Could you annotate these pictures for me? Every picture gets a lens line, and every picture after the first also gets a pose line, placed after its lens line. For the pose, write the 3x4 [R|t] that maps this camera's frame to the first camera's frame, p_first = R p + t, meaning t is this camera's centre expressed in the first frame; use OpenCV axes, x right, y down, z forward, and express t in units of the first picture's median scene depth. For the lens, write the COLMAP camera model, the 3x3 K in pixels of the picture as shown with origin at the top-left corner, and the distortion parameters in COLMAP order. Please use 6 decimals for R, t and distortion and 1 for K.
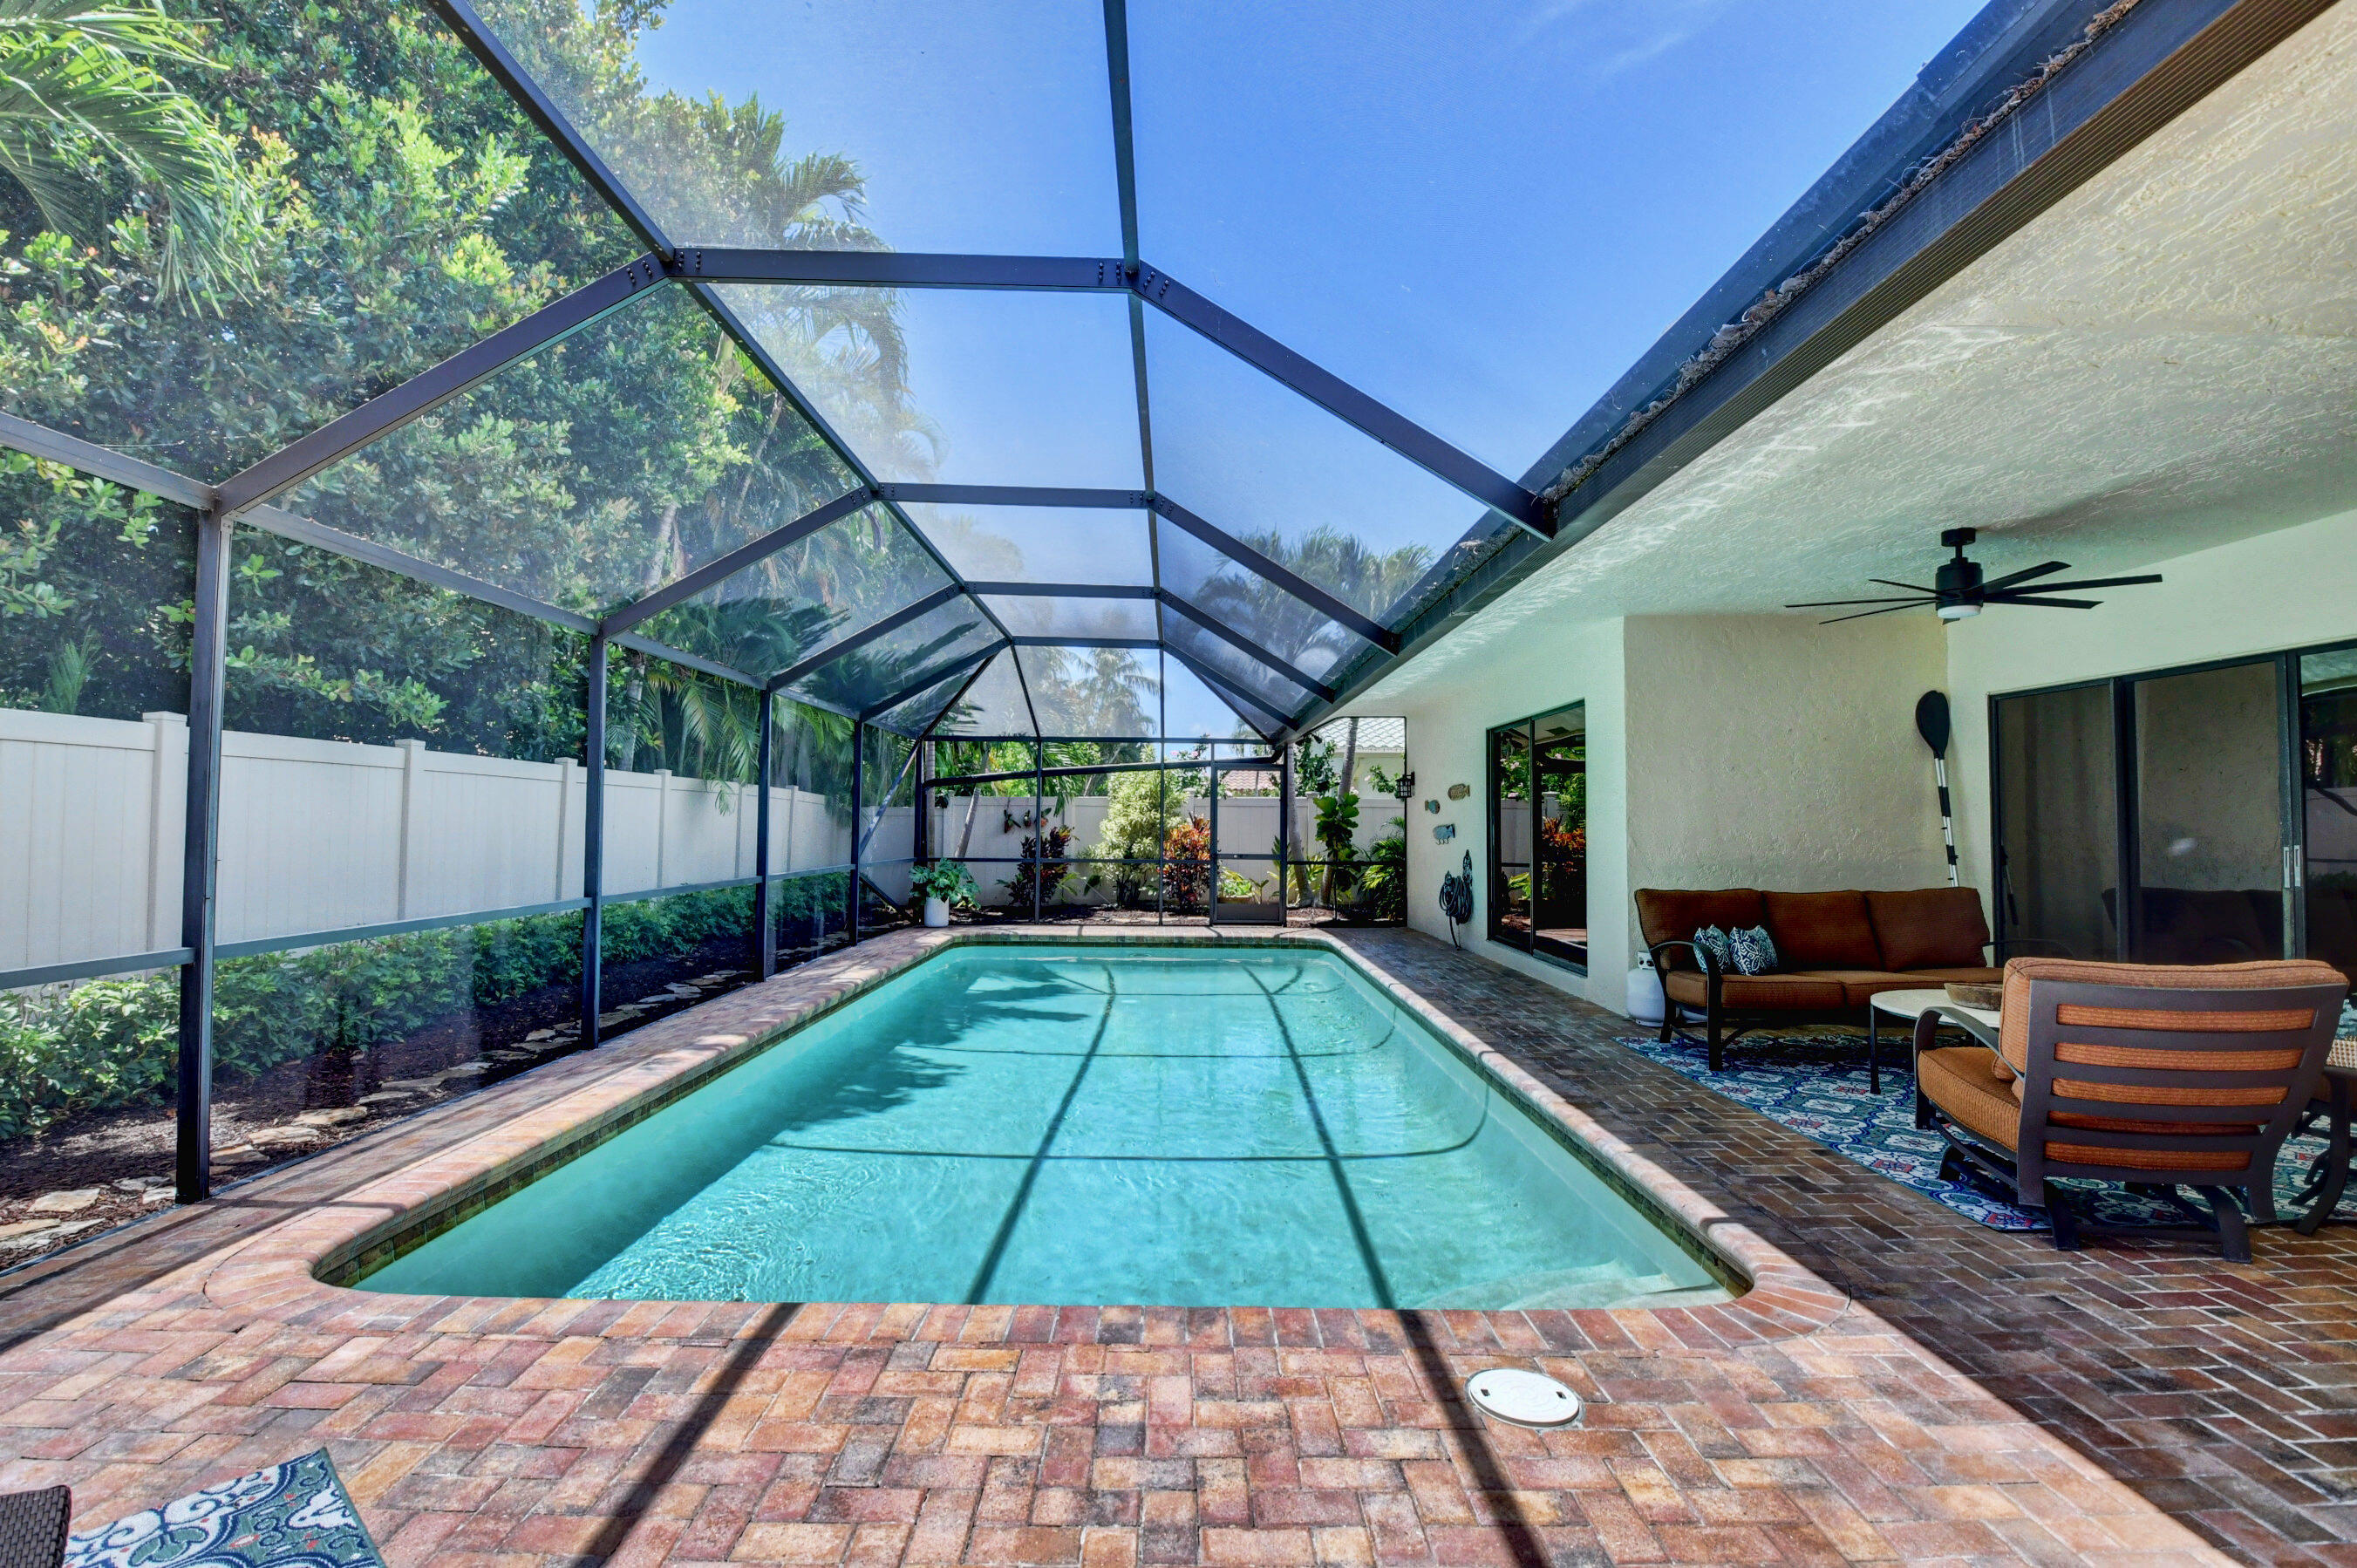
lens RADIAL K [[1058.3, 0, 1166.4], [0, 1058.3, 769.7], [0, 0, 1]] dist [-0.000925, -0.013329]
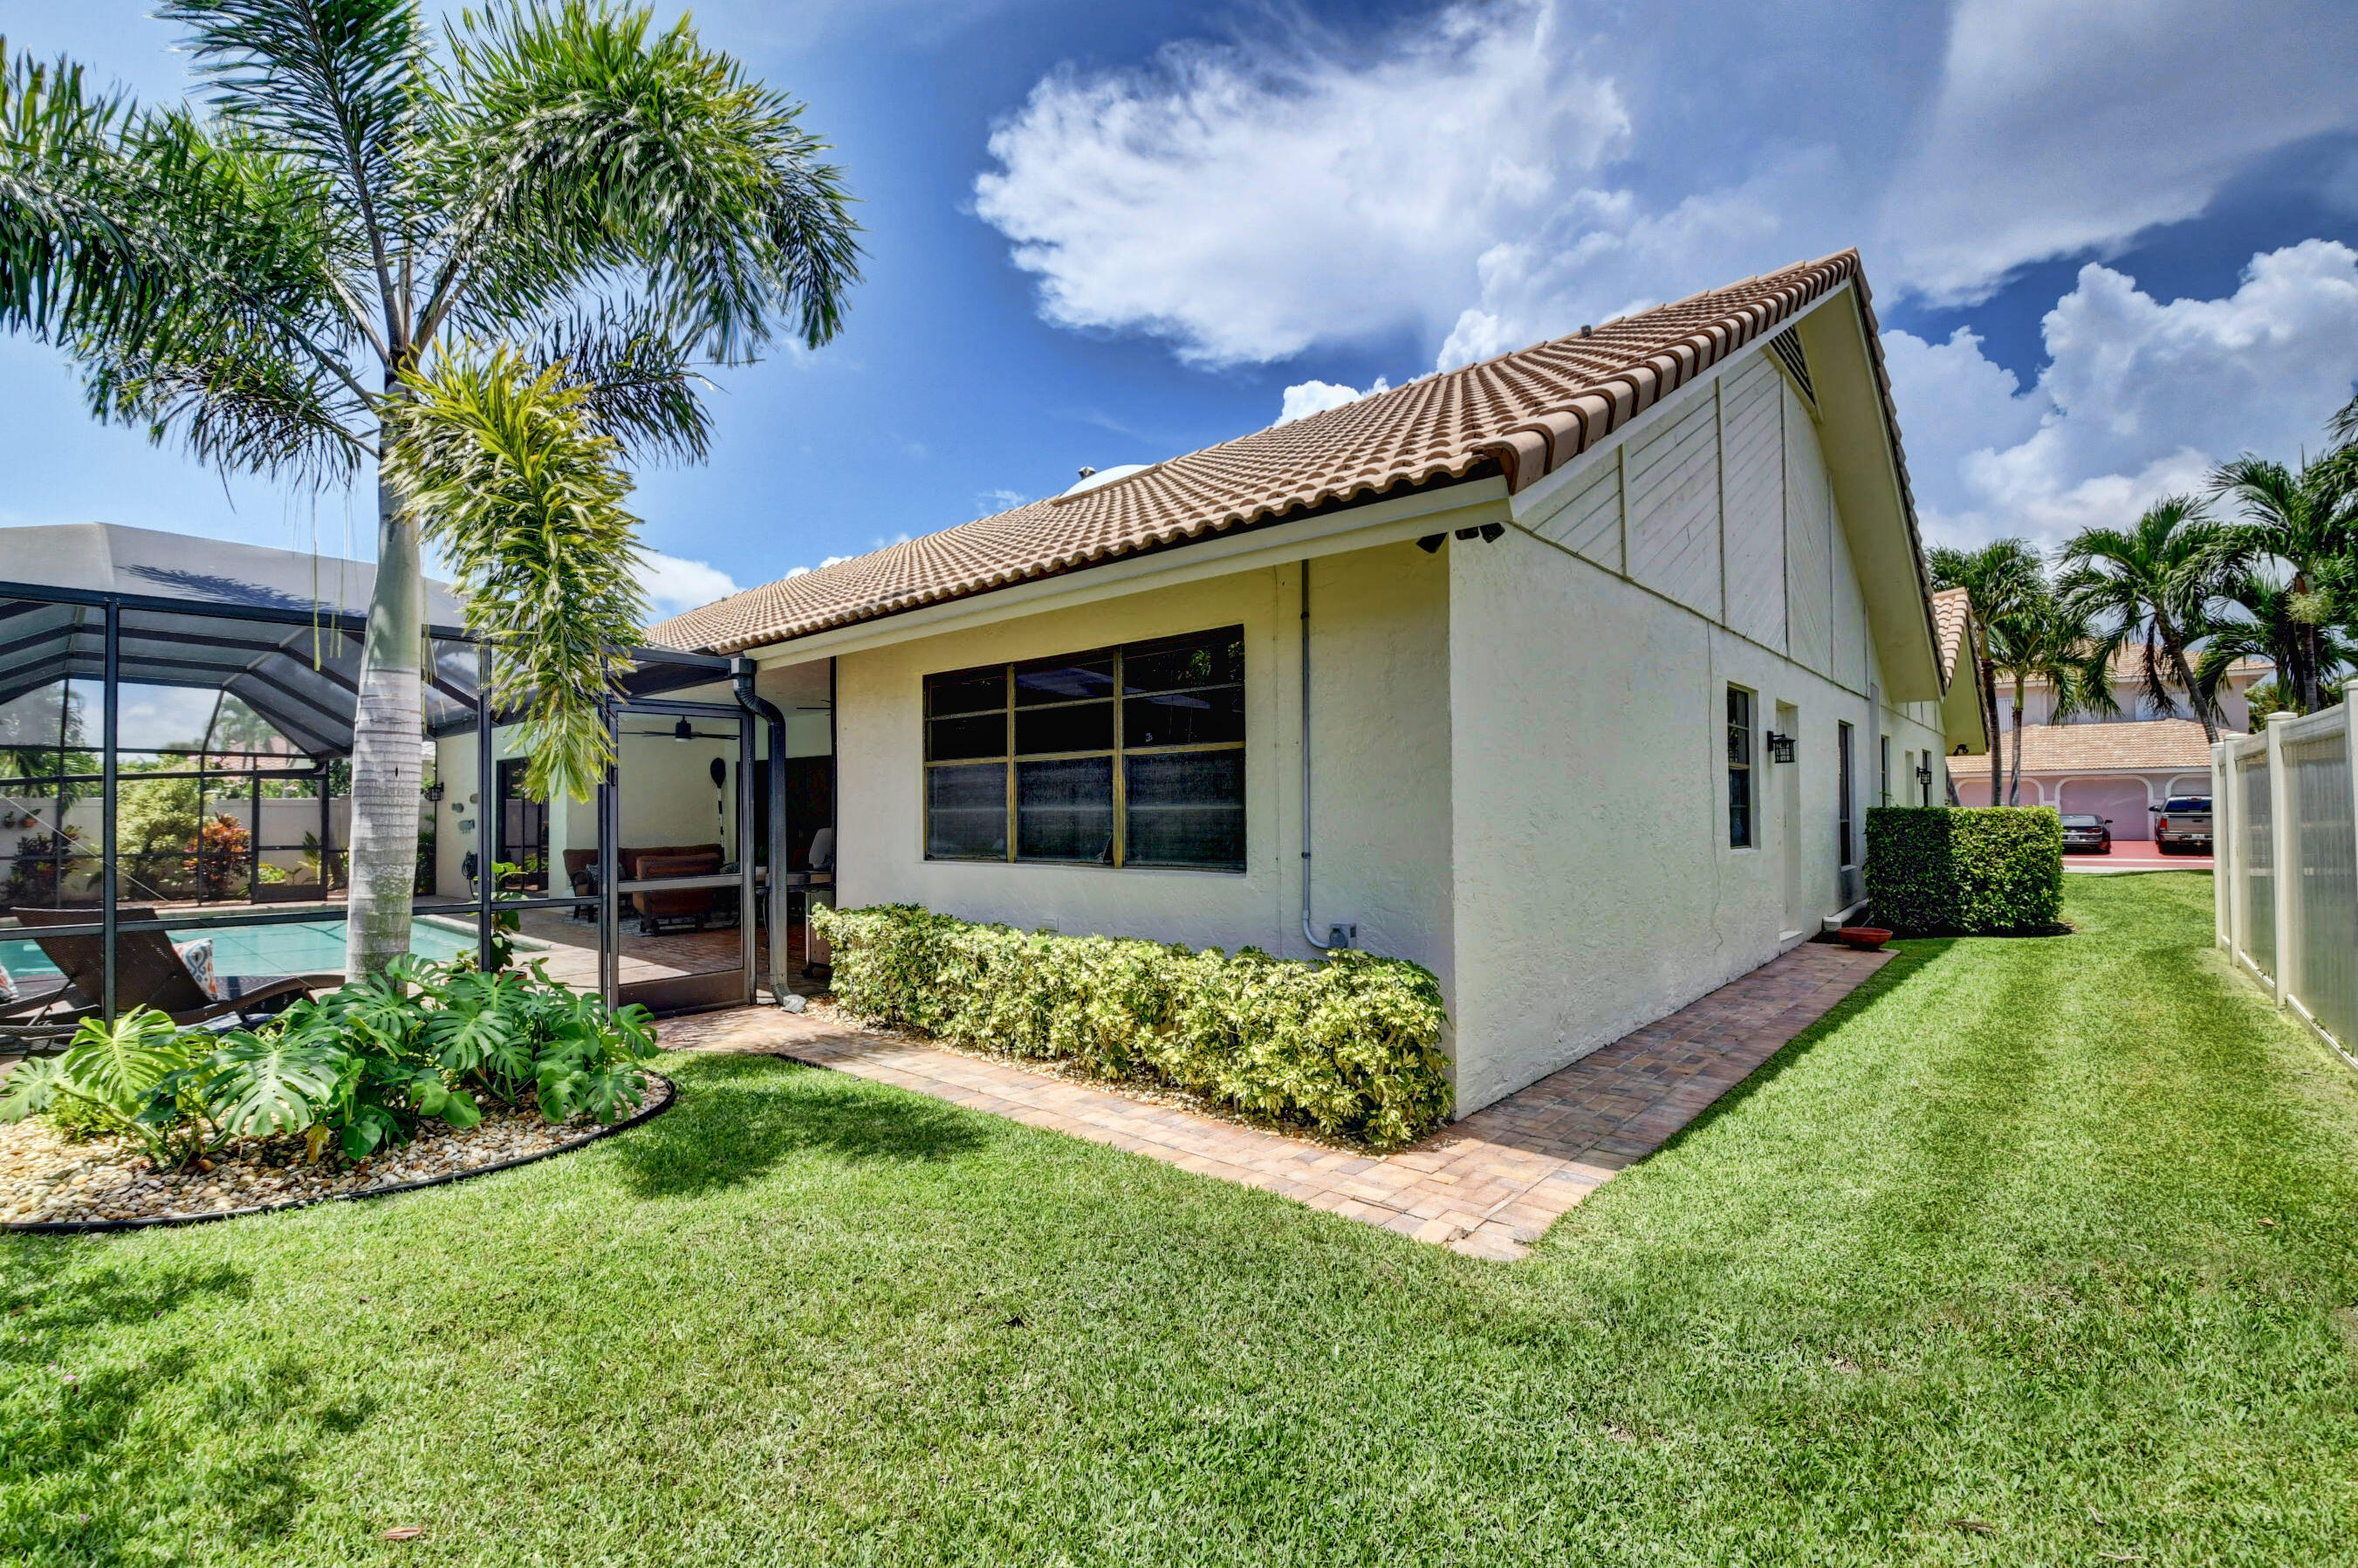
lens RADIAL K [[1058.6, 0, 1165.0], [0, 1058.6, 790.8], [0, 0, 1]] dist [-0.000925, -0.013329]
pose [[0.670063, 0.002698, 0.742299, -0.262805], [-0.027541, 0.999395, 0.021228, -0.068626], [-0.741793, -0.034668, 0.669732, -1.043482]]
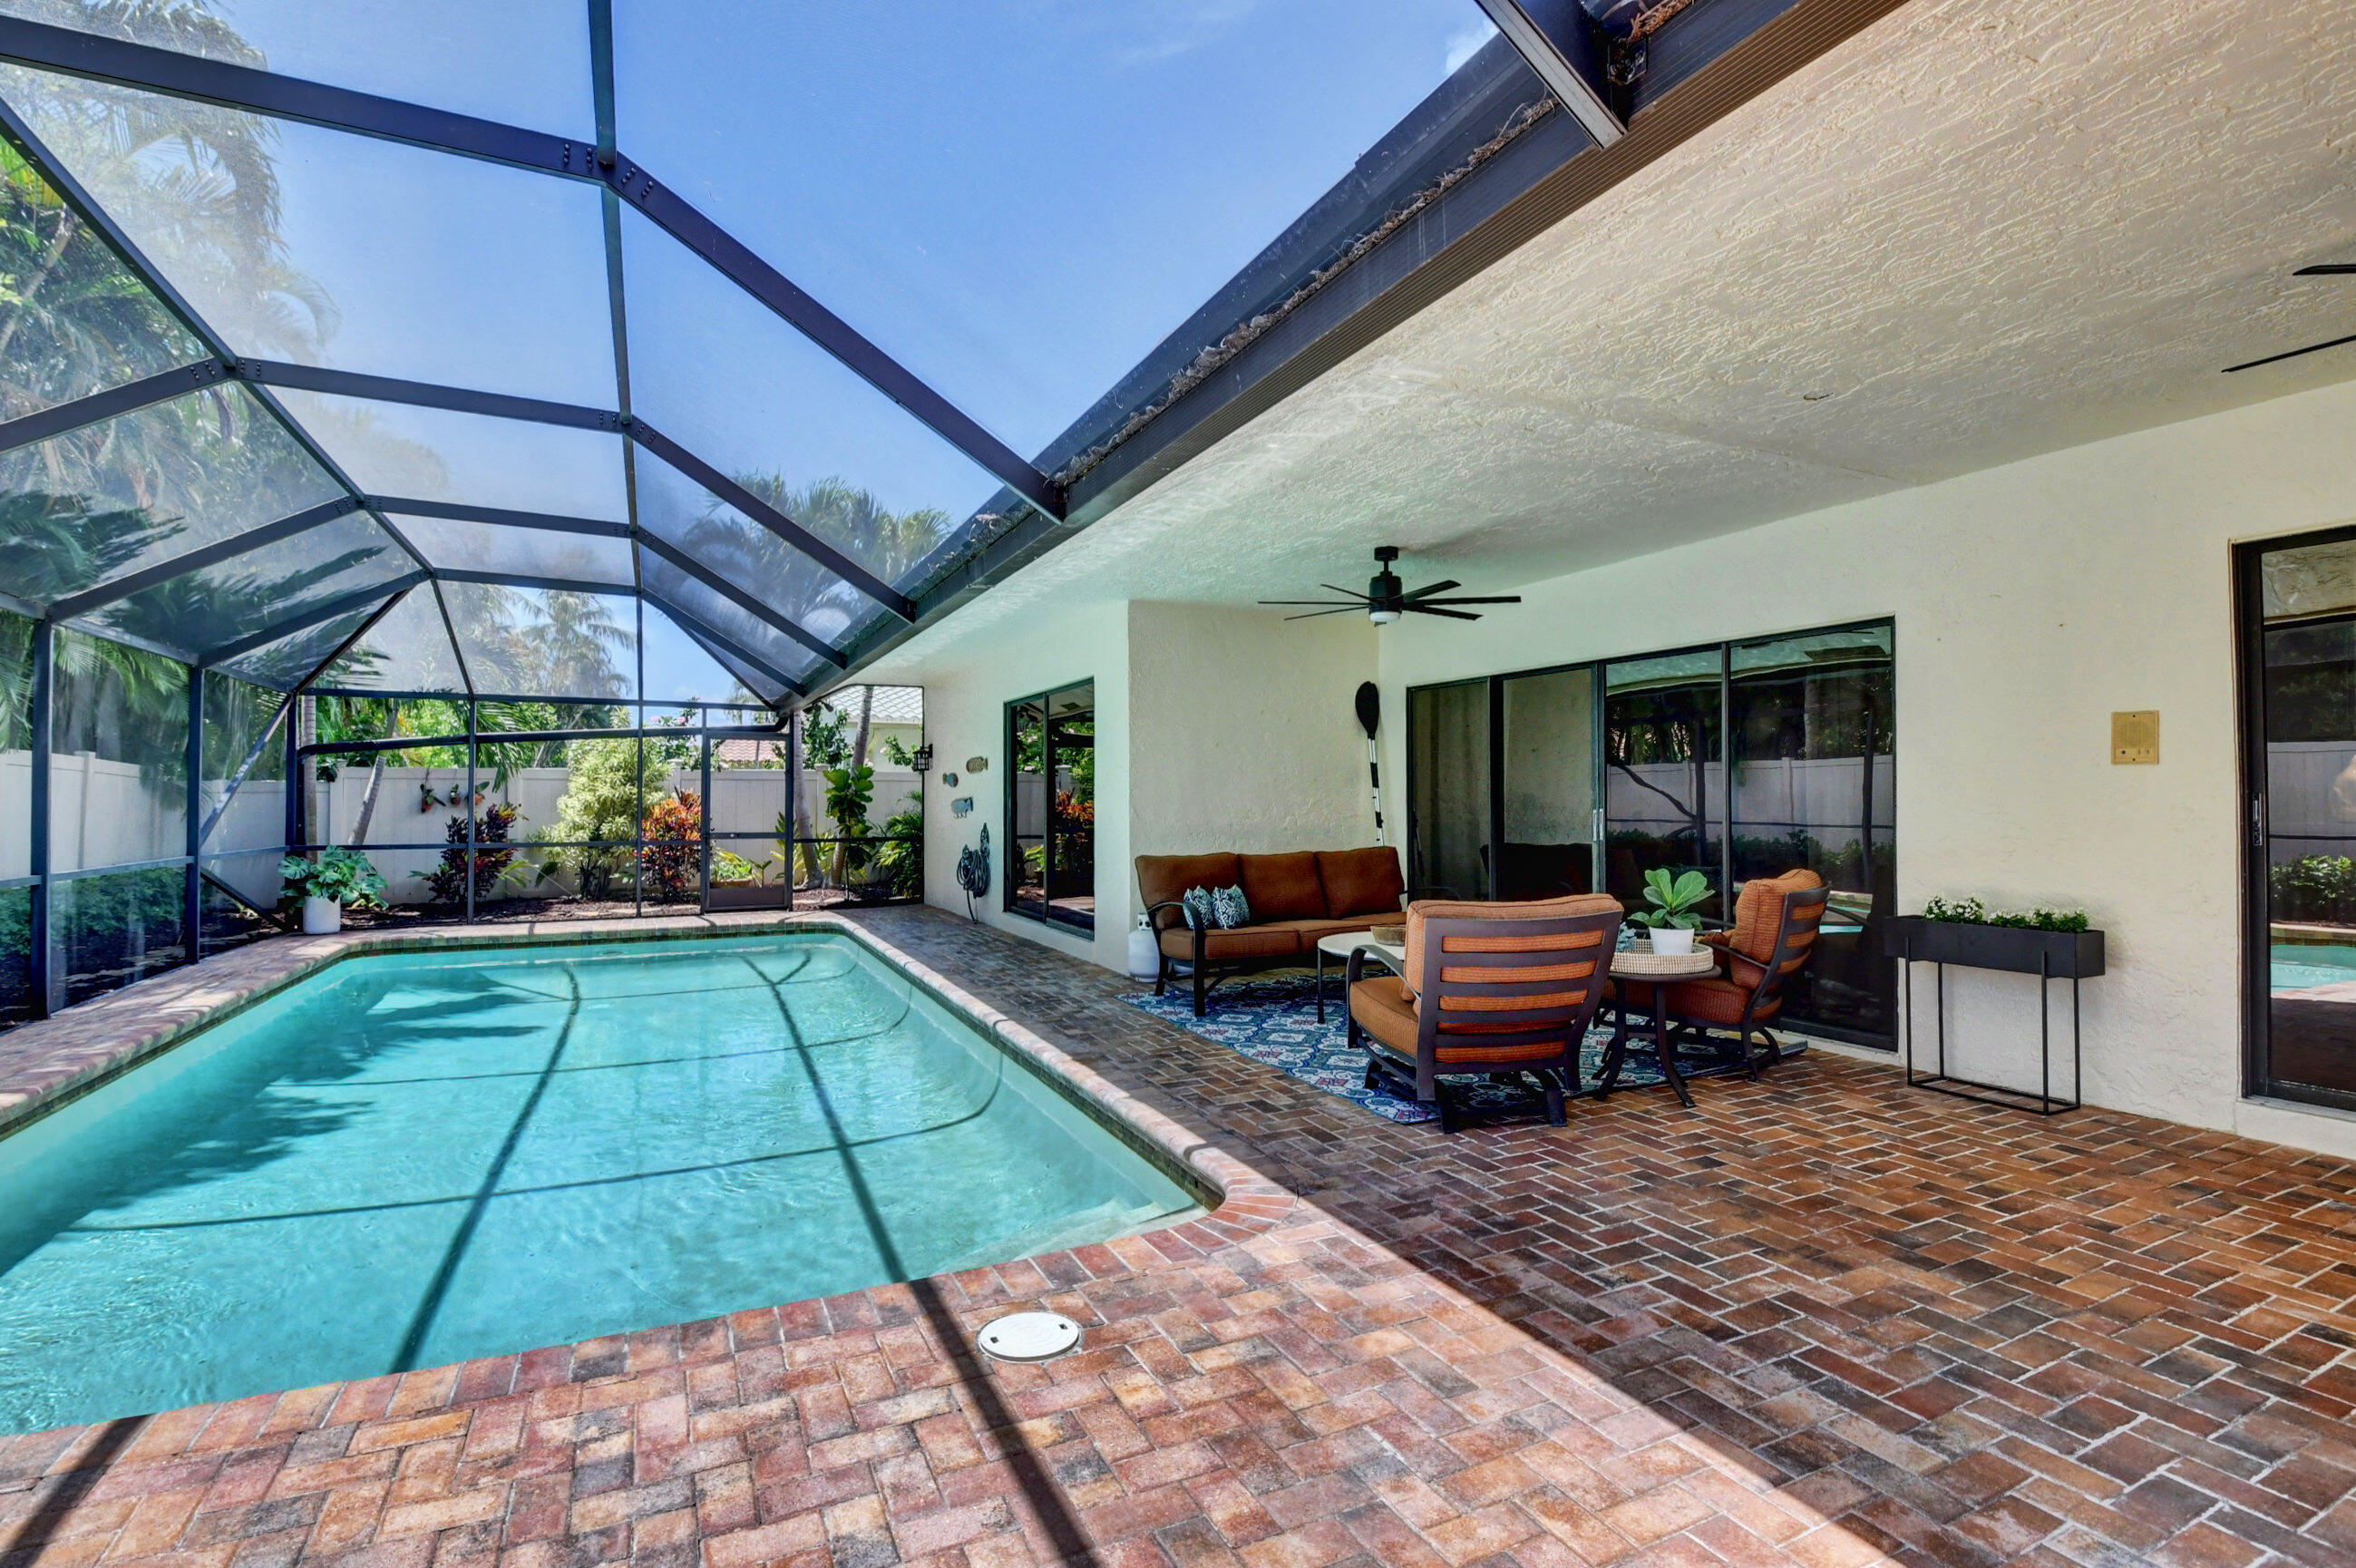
lens RADIAL K [[1057.8, 0, 1167.7], [0, 1057.8, 792.7], [0, 0, 1]] dist [-0.000925, -0.013329]
pose [[0.898906, -0.006229, 0.438098, 0.003018], [-0.014704, 0.998907, 0.044373, 0.000508], [-0.437895, -0.046329, 0.897831, 0.022192]]
